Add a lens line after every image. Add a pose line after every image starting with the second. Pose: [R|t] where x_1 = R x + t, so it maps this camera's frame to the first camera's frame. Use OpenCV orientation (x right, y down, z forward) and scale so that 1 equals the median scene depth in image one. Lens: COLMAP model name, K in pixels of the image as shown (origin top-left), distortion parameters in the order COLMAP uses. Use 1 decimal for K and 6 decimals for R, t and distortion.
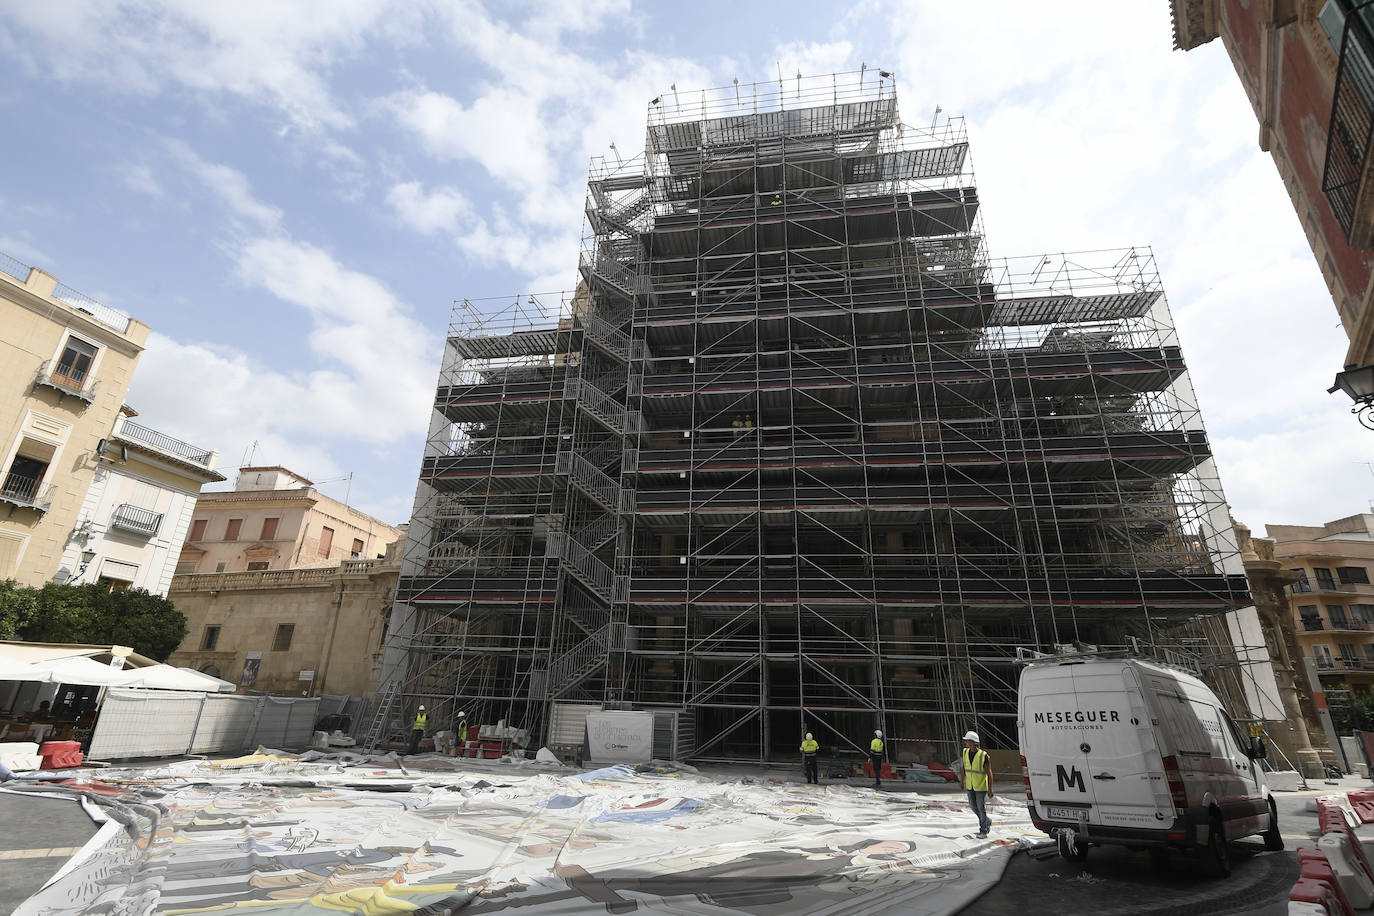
lens RADIAL K [[657.4, 0, 681.3], [0, 657.4, 445.3], [0, 0, 1]] dist [-0.001425, -0.009129]
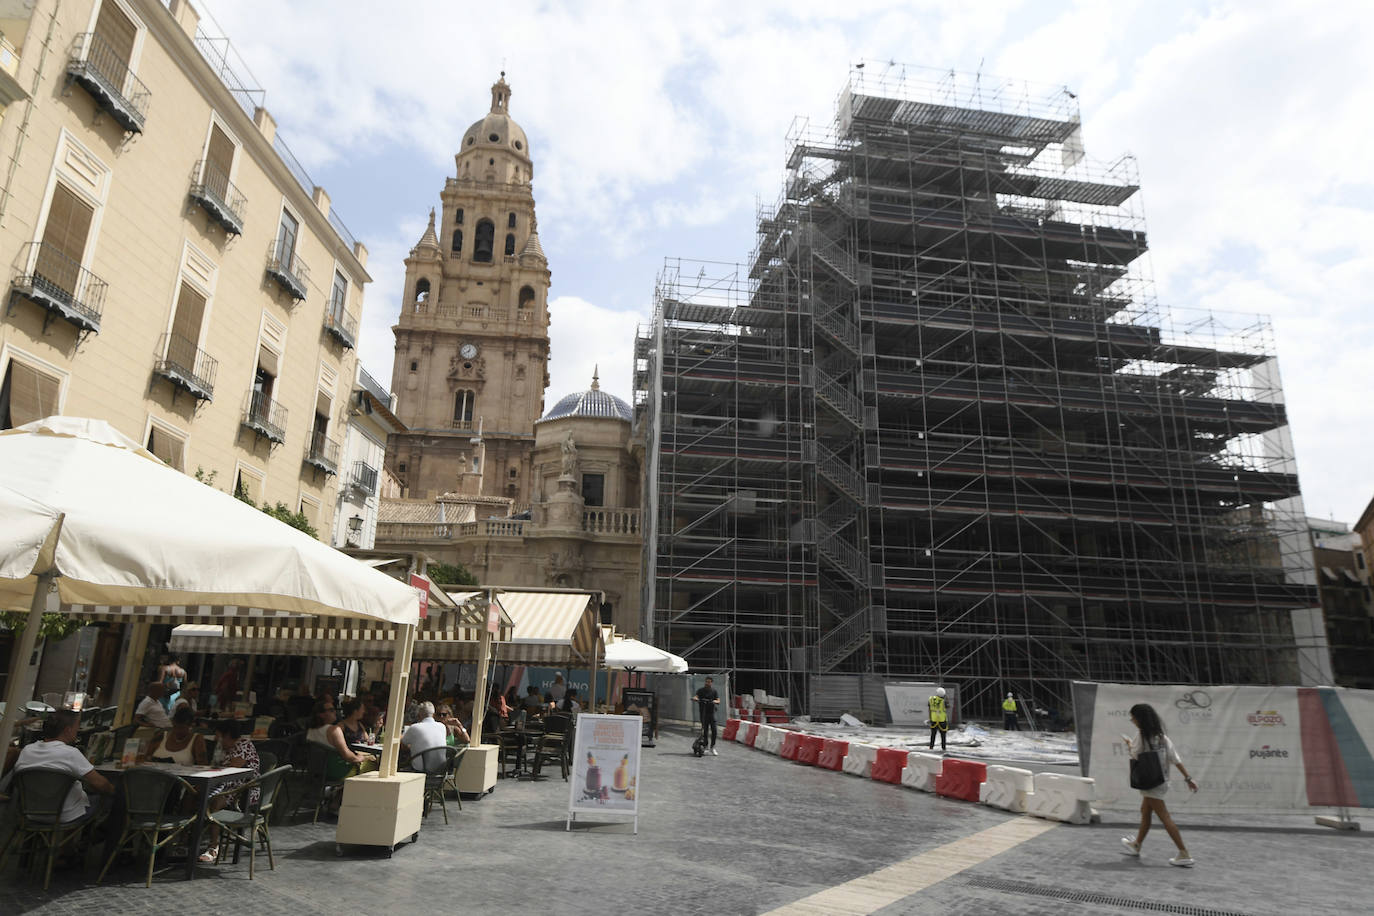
lens RADIAL K [[856.1, 0, 667.3], [0, 856.1, 431.0], [0, 0, 1]] dist [0.000369, -0.012578]
pose [[0.949447, 0.081049, 0.303284, -0.861201], [-0.117010, 0.987846, 0.102315, -0.125692], [-0.291305, -0.132630, 0.947392, -0.228448]]
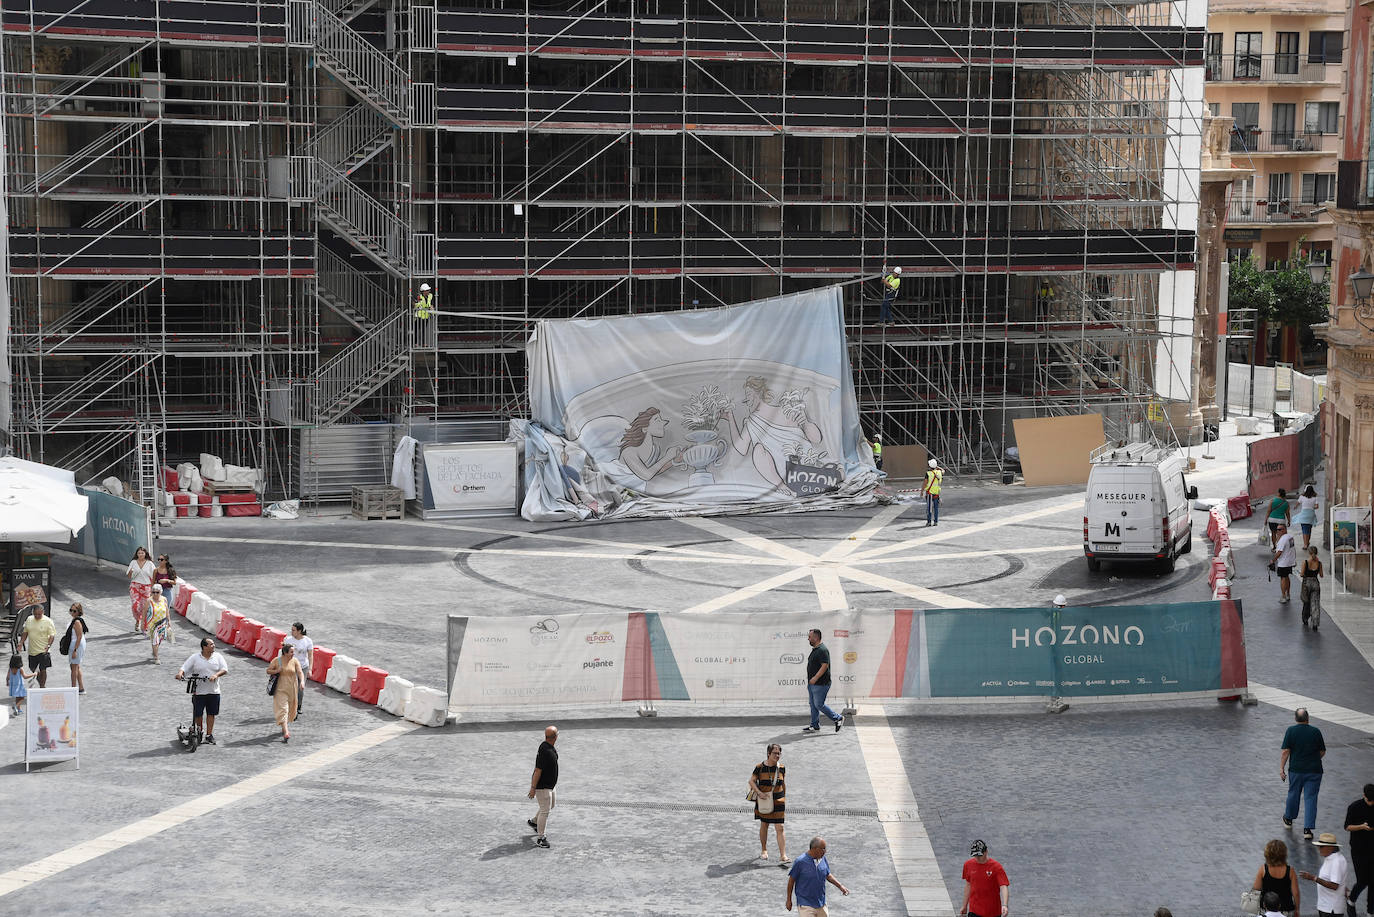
lens RADIAL K [[2819.8, 0, 687.0], [0, 2819.8, 458.5], [0, 0, 1]] dist [0.315152, 0.217096]
pose [[0.842635, -0.082244, 0.532168, -1.283343], [-0.191189, 0.878186, 0.438448, -0.809188], [-0.503402, -0.471196, 0.724265, -1.119802]]
